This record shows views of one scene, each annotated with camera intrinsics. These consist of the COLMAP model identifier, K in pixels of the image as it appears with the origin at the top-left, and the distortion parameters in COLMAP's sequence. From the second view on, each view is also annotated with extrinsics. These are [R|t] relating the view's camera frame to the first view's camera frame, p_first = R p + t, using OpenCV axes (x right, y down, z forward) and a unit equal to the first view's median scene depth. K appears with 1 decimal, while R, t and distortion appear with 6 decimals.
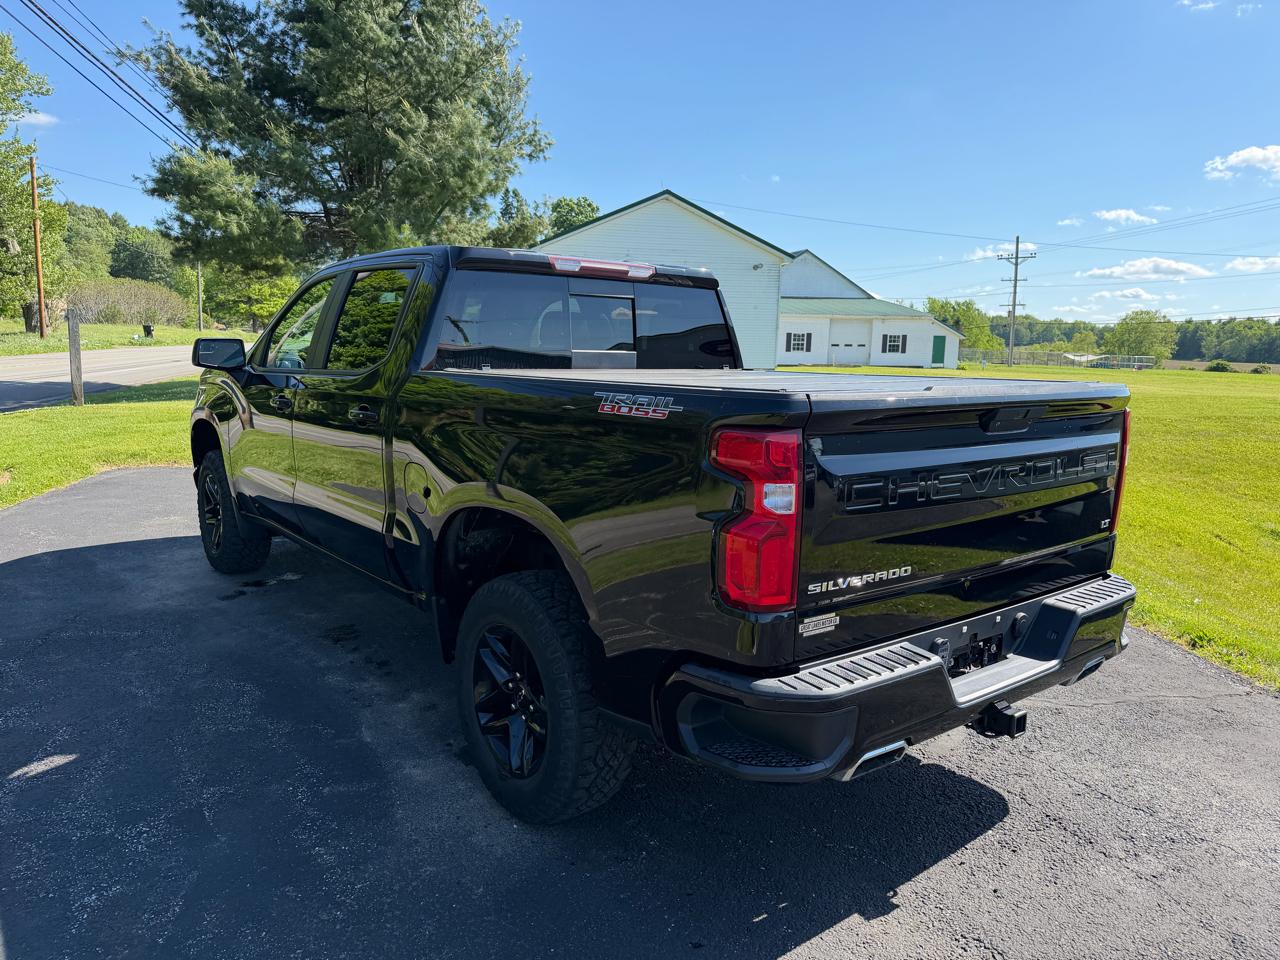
lens RADIAL K [[938.6, 0, 666.1], [0, 938.6, 480.6], [0, 0, 1]] dist [0.097641, -0.196923]
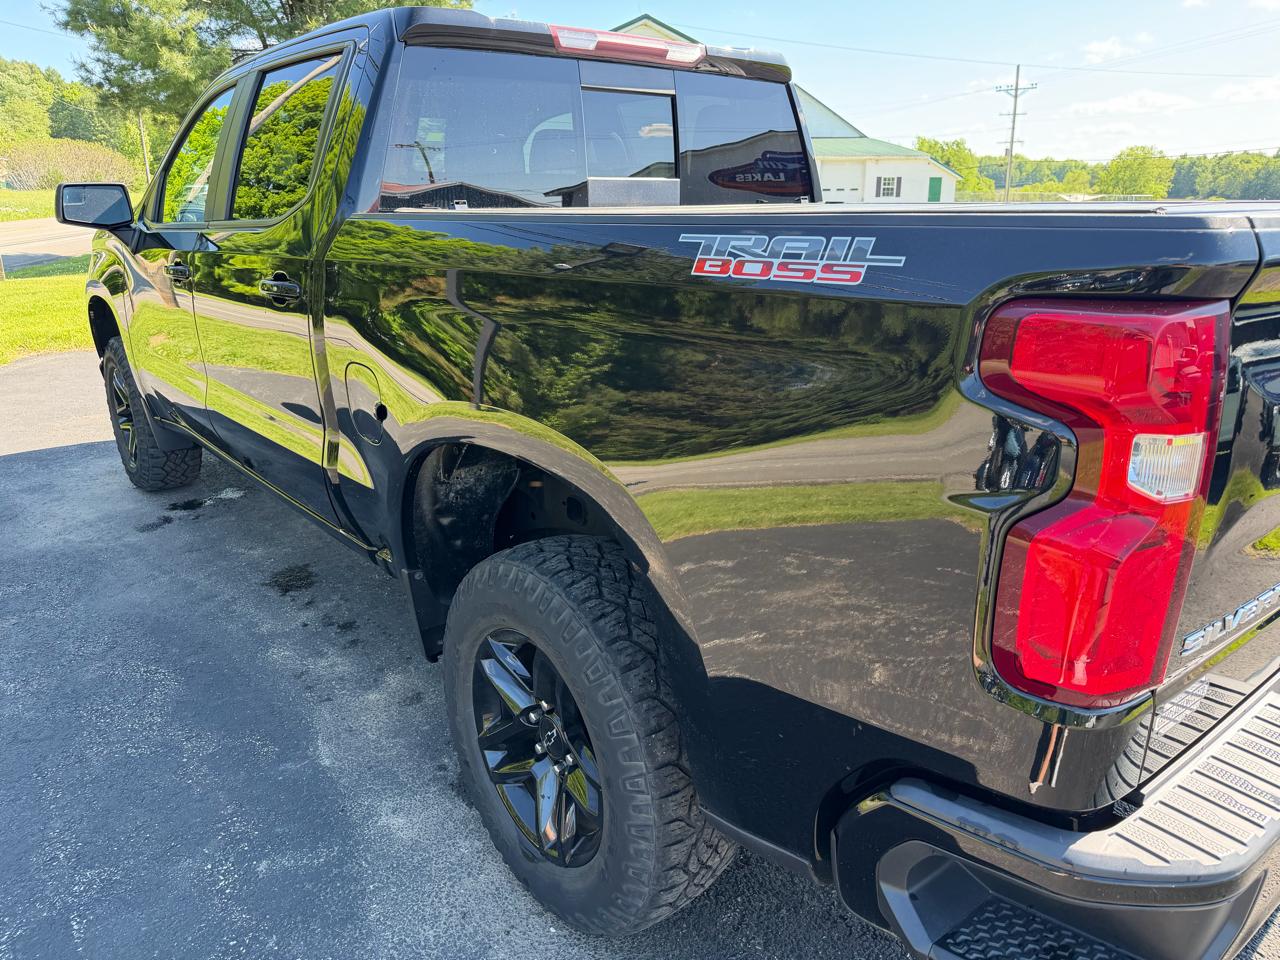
lens RADIAL K [[898.2, 0, 640.0], [0, 898.2, 480.0], [0, 0, 1]] dist [0.037304, -0.055315]
pose [[0.999587, -0.028732, 0.000776, -0.069099], [0.028252, 0.987139, 0.157351, -0.026853], [-0.005287, -0.157264, 0.987542, 0.332890]]
